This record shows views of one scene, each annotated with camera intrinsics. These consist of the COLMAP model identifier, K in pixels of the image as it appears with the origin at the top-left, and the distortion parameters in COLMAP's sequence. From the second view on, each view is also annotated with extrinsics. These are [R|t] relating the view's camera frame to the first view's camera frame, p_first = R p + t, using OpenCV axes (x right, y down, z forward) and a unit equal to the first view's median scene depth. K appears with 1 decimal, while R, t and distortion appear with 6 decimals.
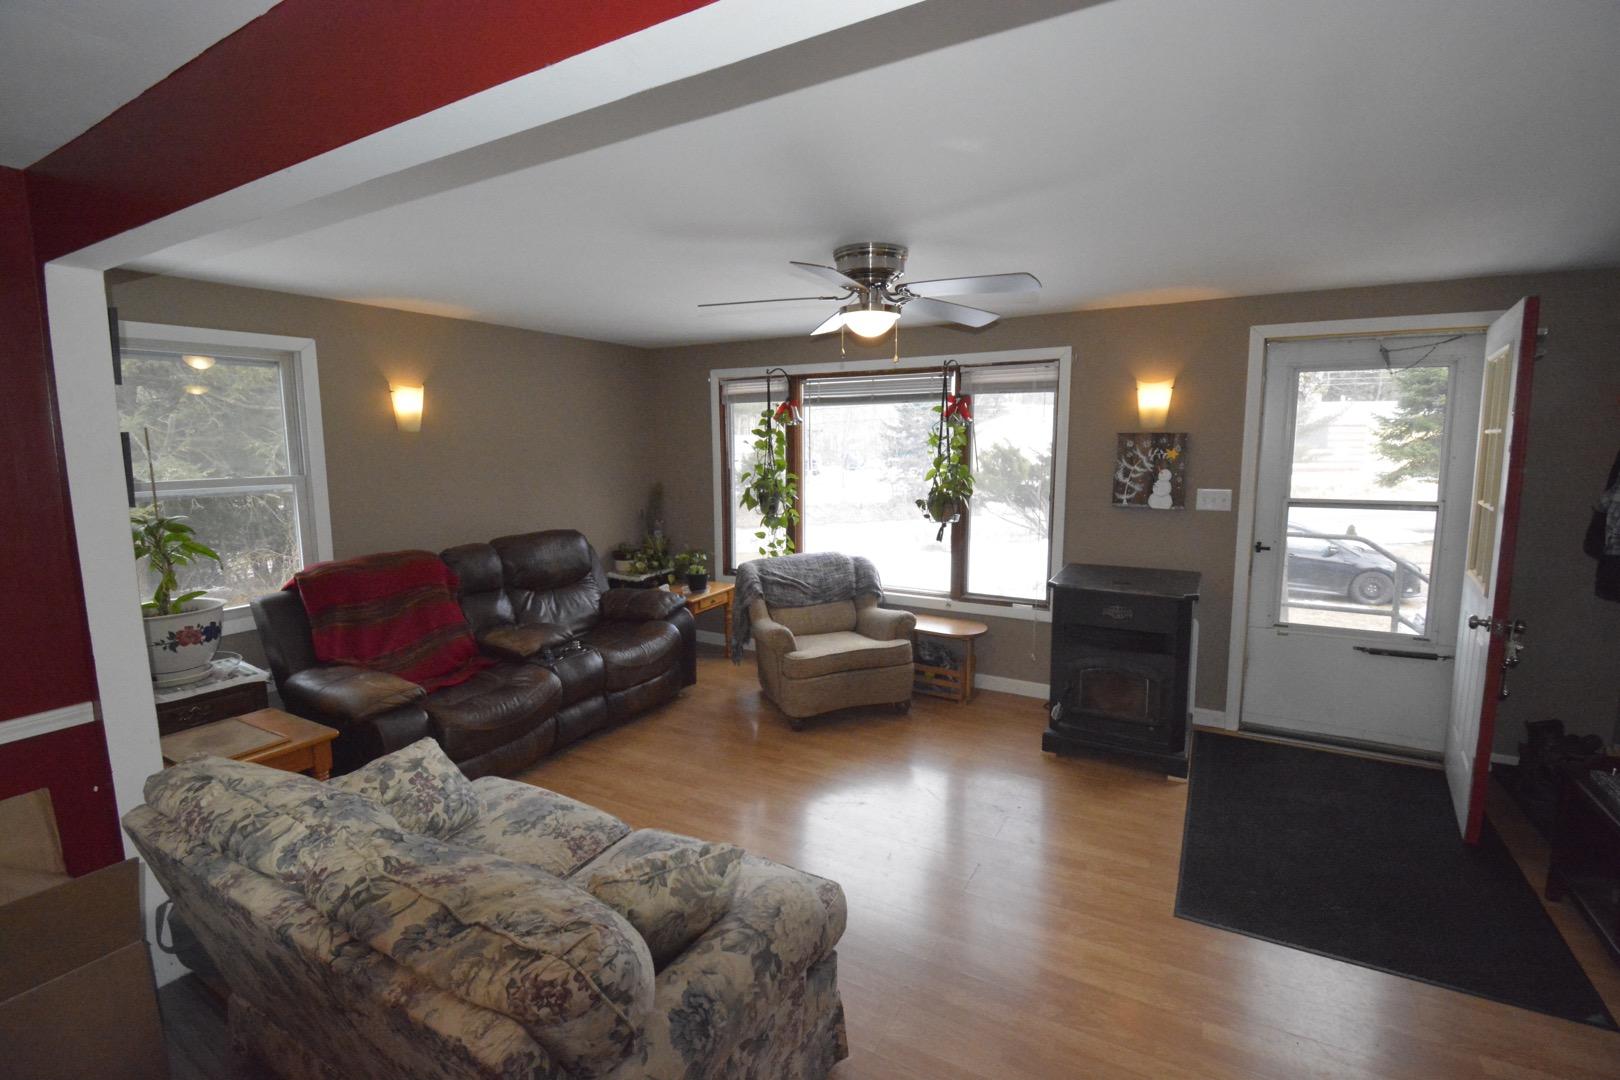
lens RADIAL K [[716.7, 0, 817.5], [0, 716.7, 533.1], [0, 0, 1]] dist [0.019479, -0.025805]
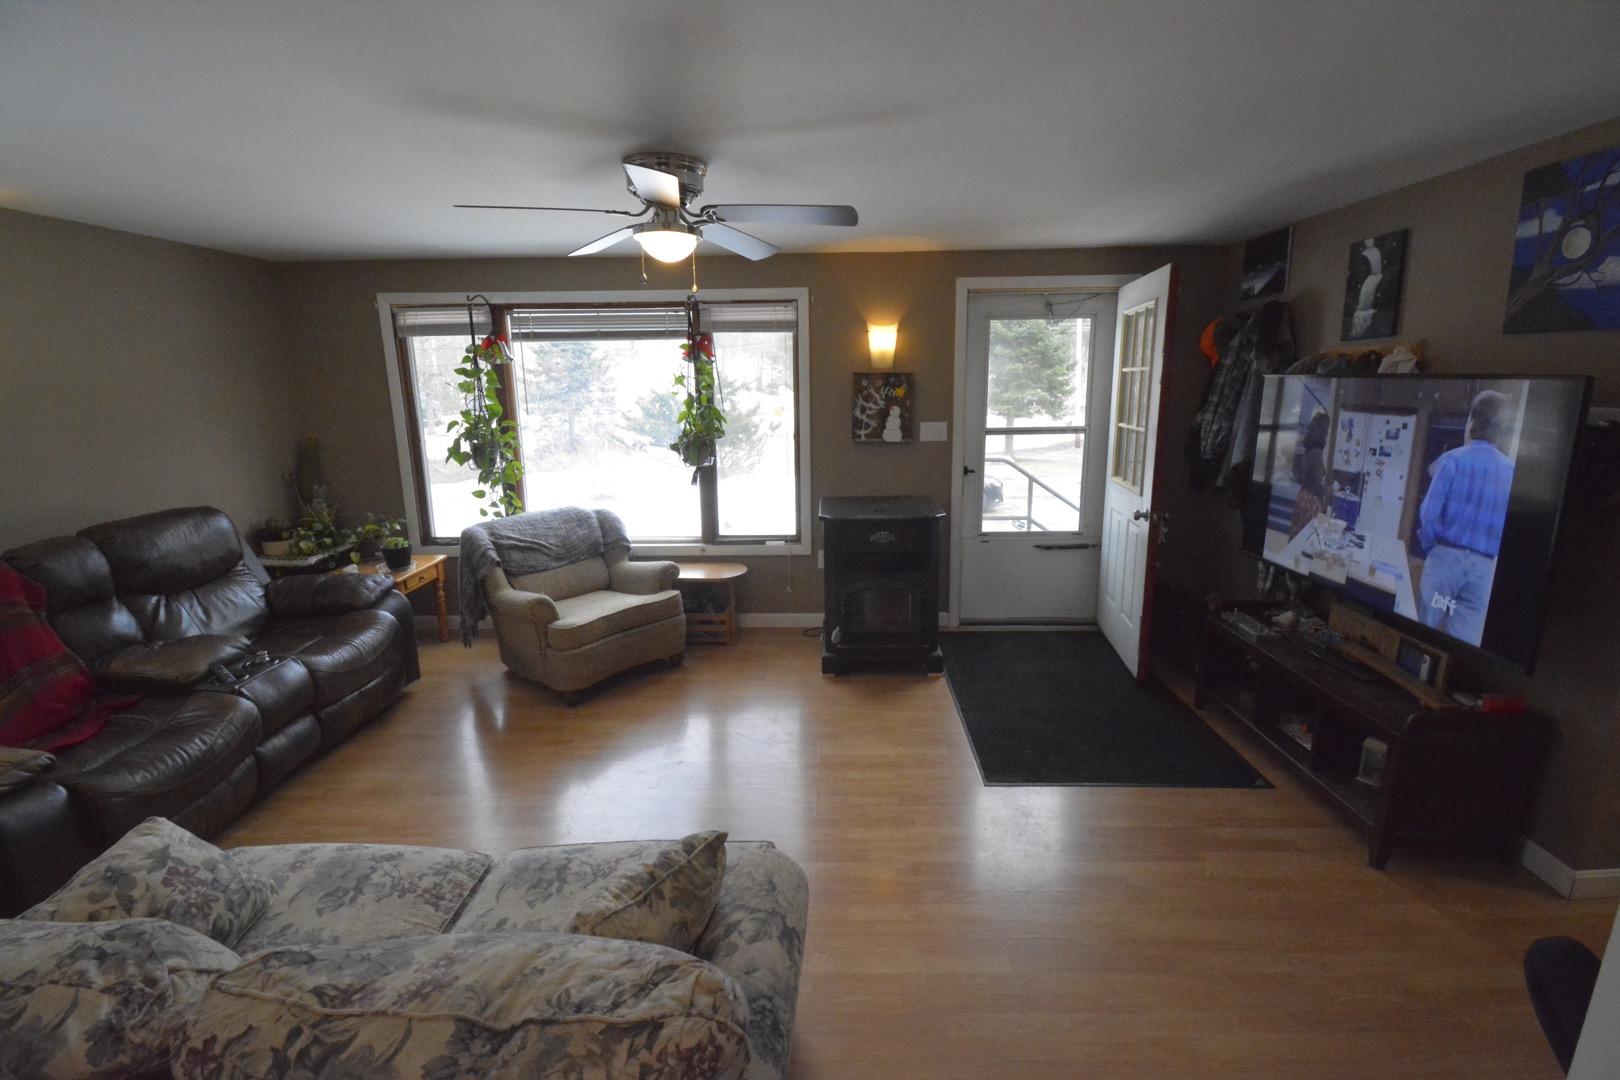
lens RADIAL K [[716.7, 0, 817.5], [0, 716.7, 533.1], [0, 0, 1]] dist [0.019479, -0.025805]
pose [[0.882999, -0.101543, 0.458259, -0.147368], [0.066784, 0.993565, 0.091476, -0.002857], [-0.464599, -0.050169, 0.884099, 0.066731]]
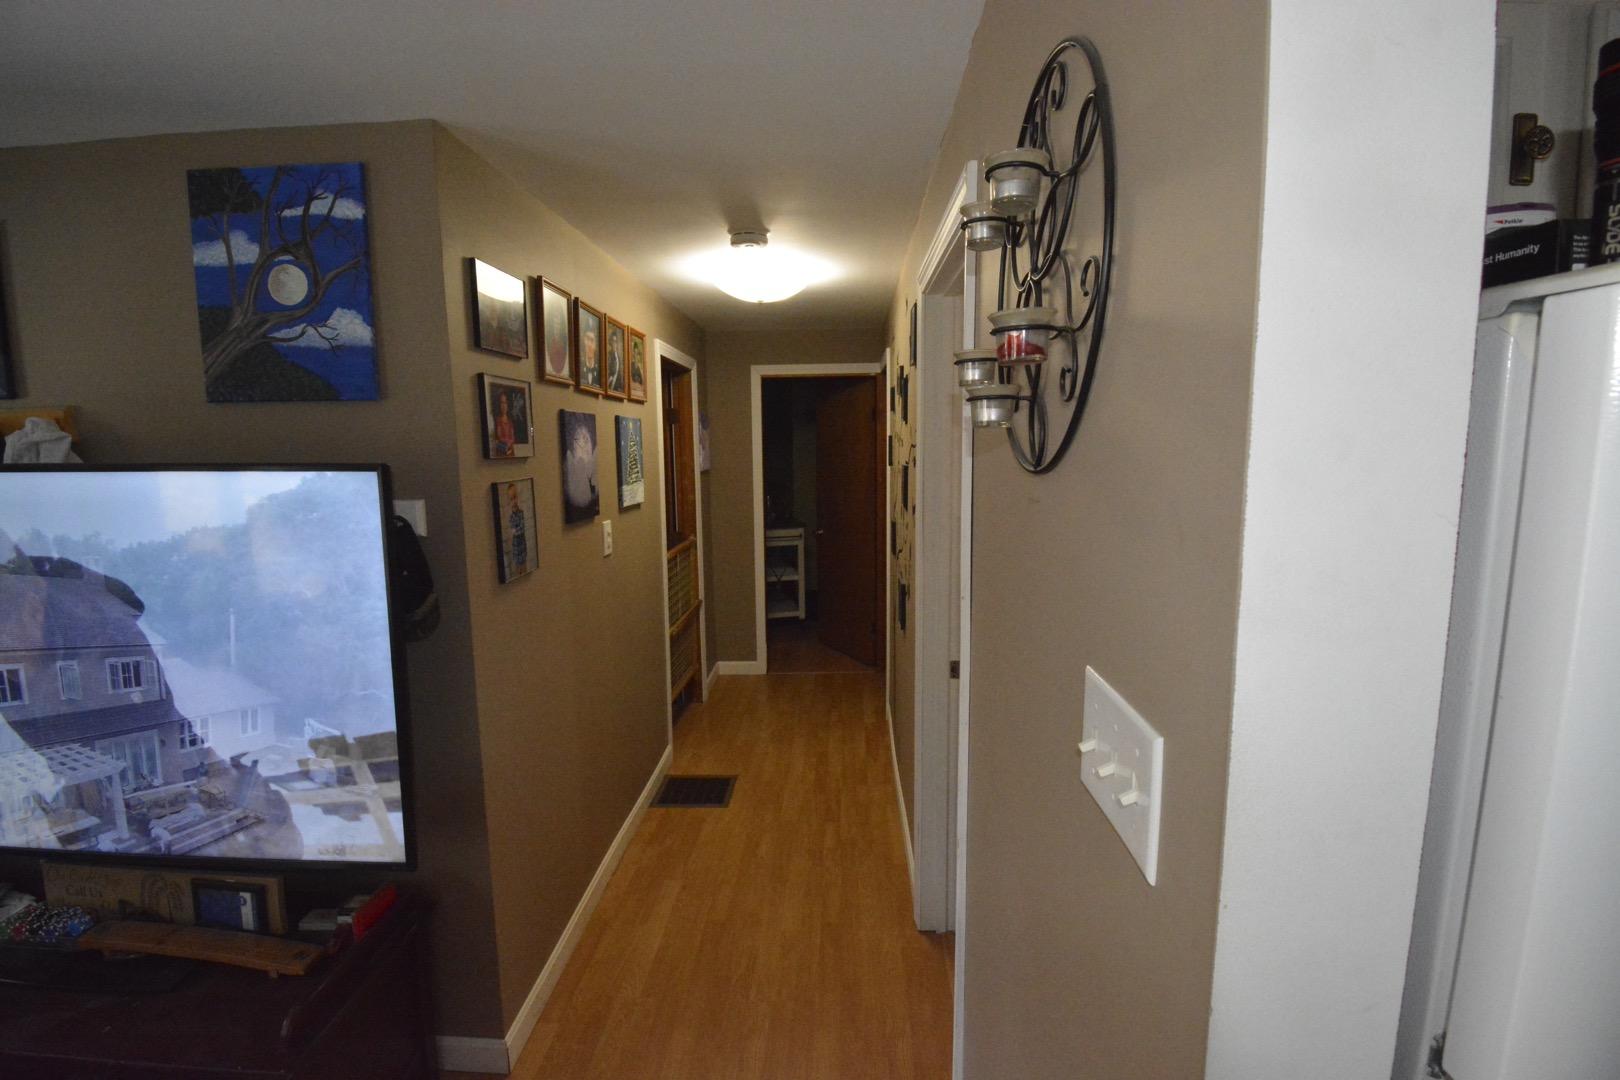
lens RADIAL K [[716.7, 0, 817.5], [0, 716.7, 533.1], [0, 0, 1]] dist [0.019479, -0.025805]
pose [[-0.452522, -0.102440, 0.885850, 0.121729], [0.124830, 0.976322, 0.176670, -0.032031], [-0.882973, 0.190527, -0.429020, 0.218987]]
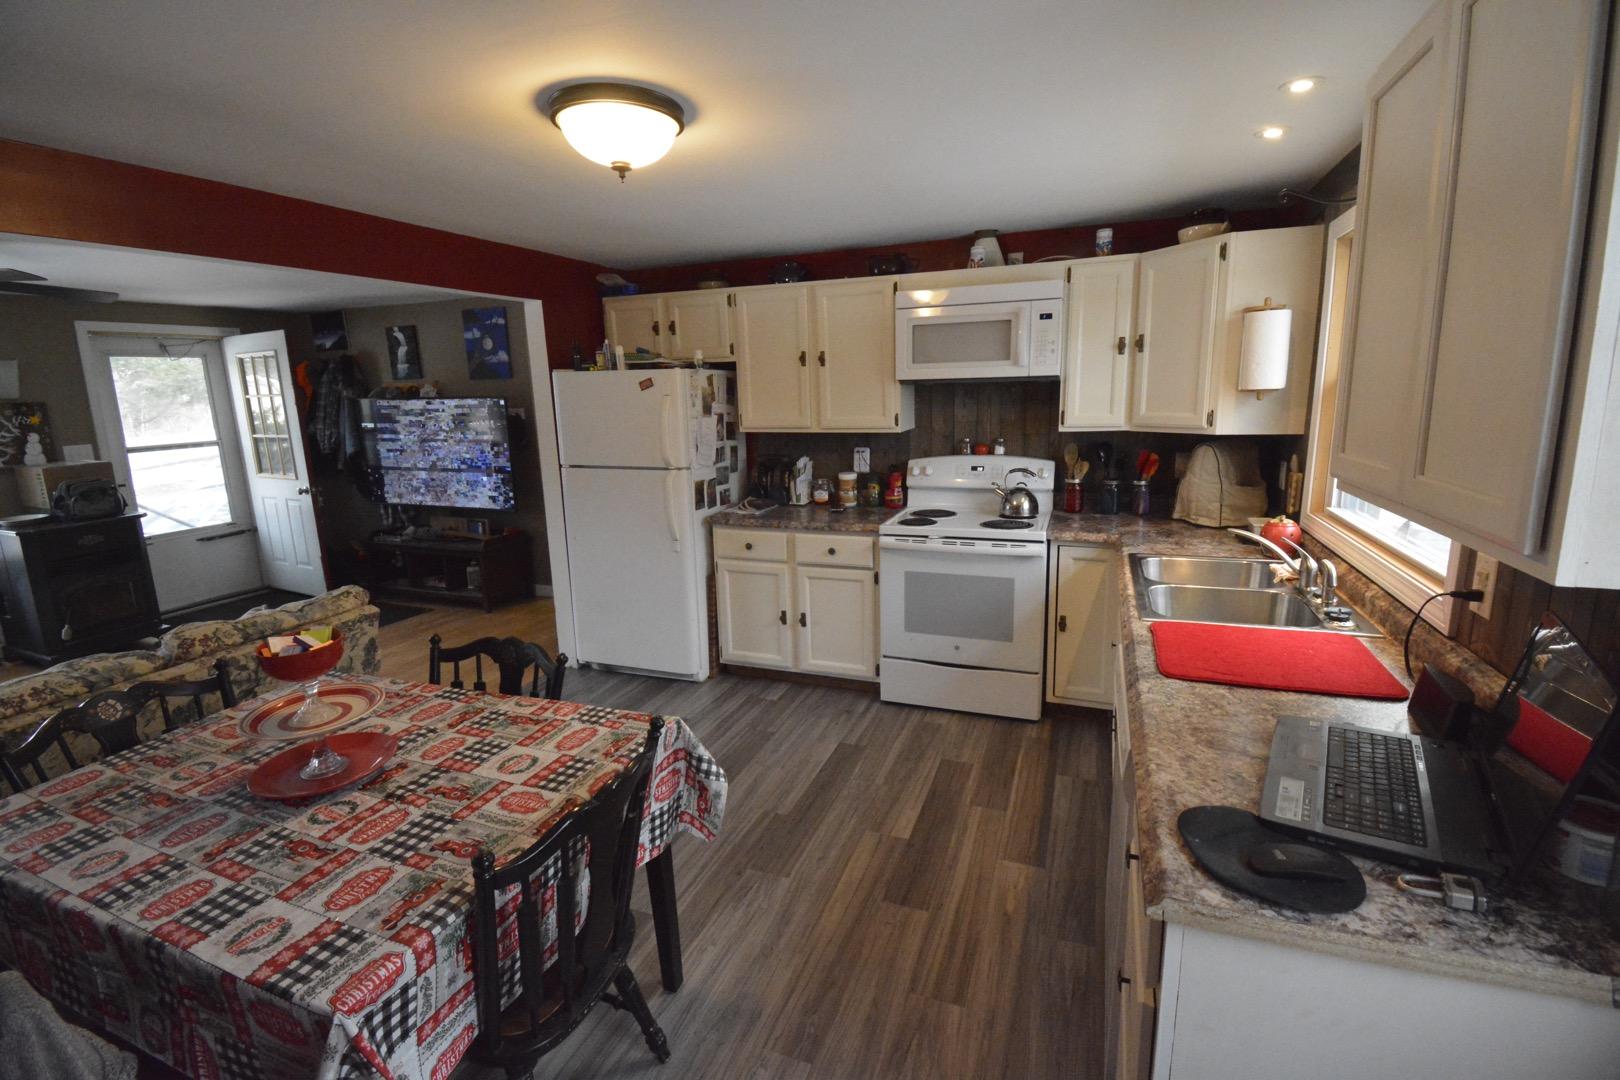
lens RADIAL K [[716.7, 0, 817.5], [0, 716.7, 533.1], [0, 0, 1]] dist [0.019479, -0.025805]
pose [[-0.145303, -0.185001, 0.971937, -0.868129], [0.150625, 0.966775, 0.206537, 0.027013], [-0.977854, 0.176408, -0.112610, -0.116301]]
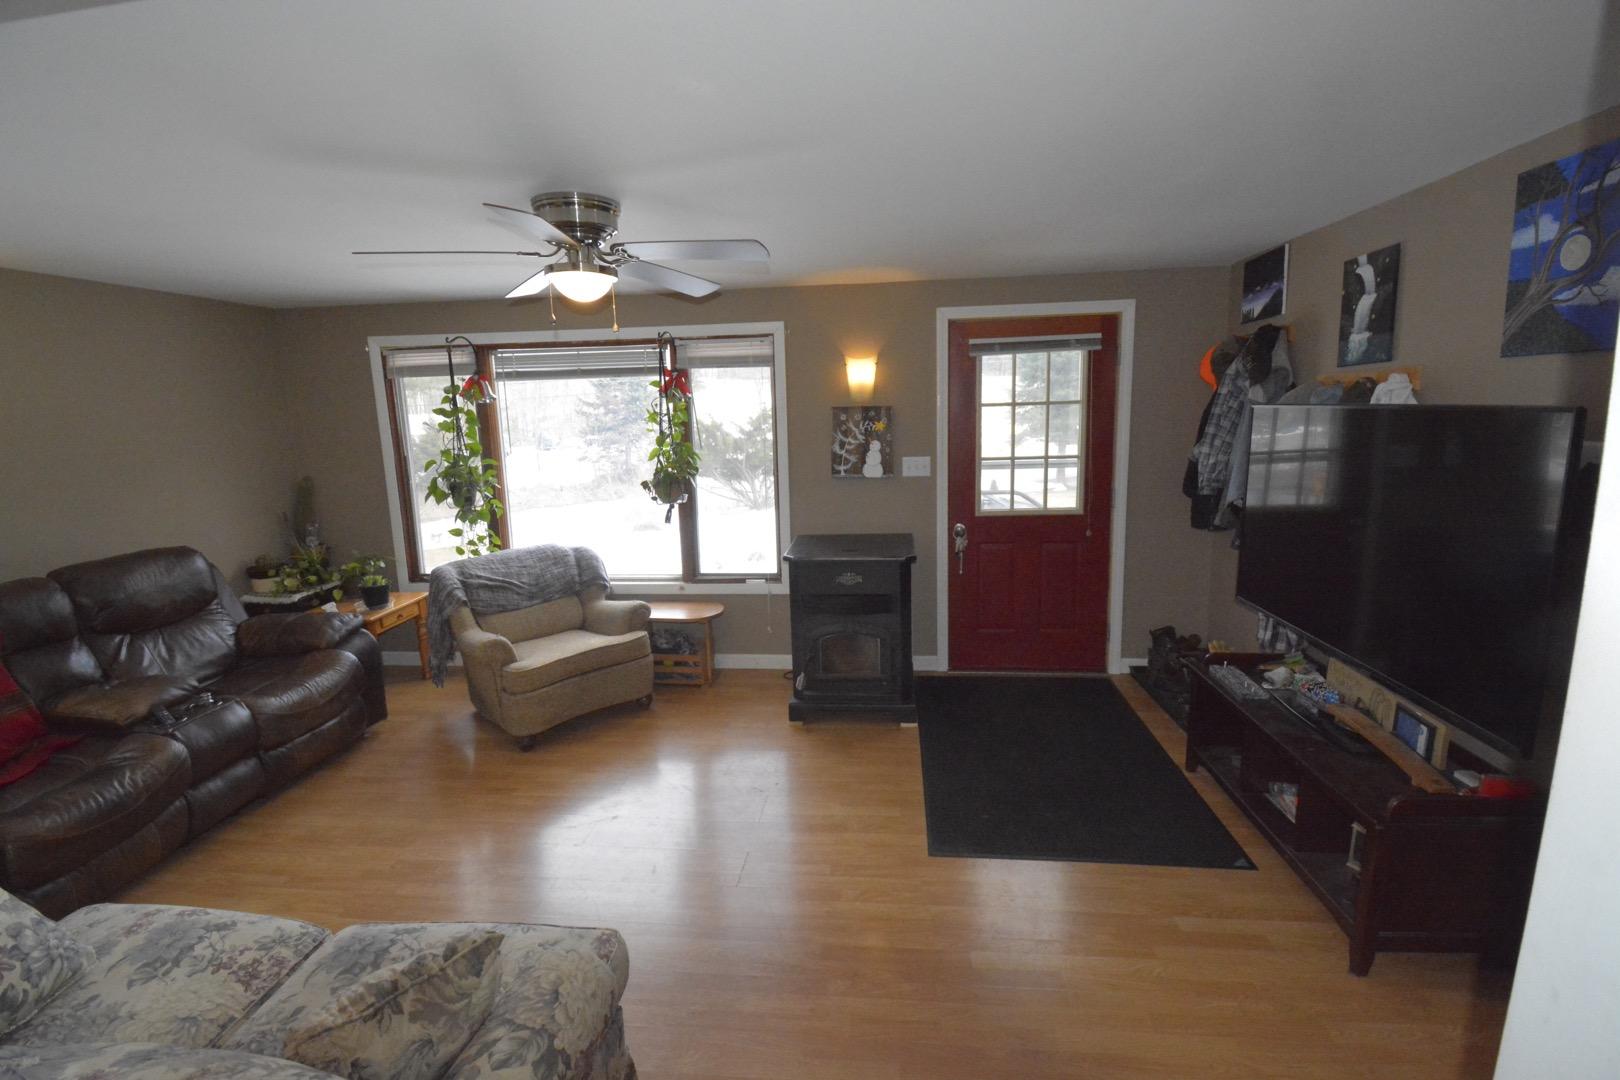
lens RADIAL K [[716.7, 0, 817.5], [0, 716.7, 533.1], [0, 0, 1]] dist [0.019479, -0.025805]
pose [[0.917308, -0.084237, 0.389166, -0.021680], [0.071039, 0.996308, 0.048207, -0.008674], [-0.391790, -0.016575, 0.919905, 0.049434]]
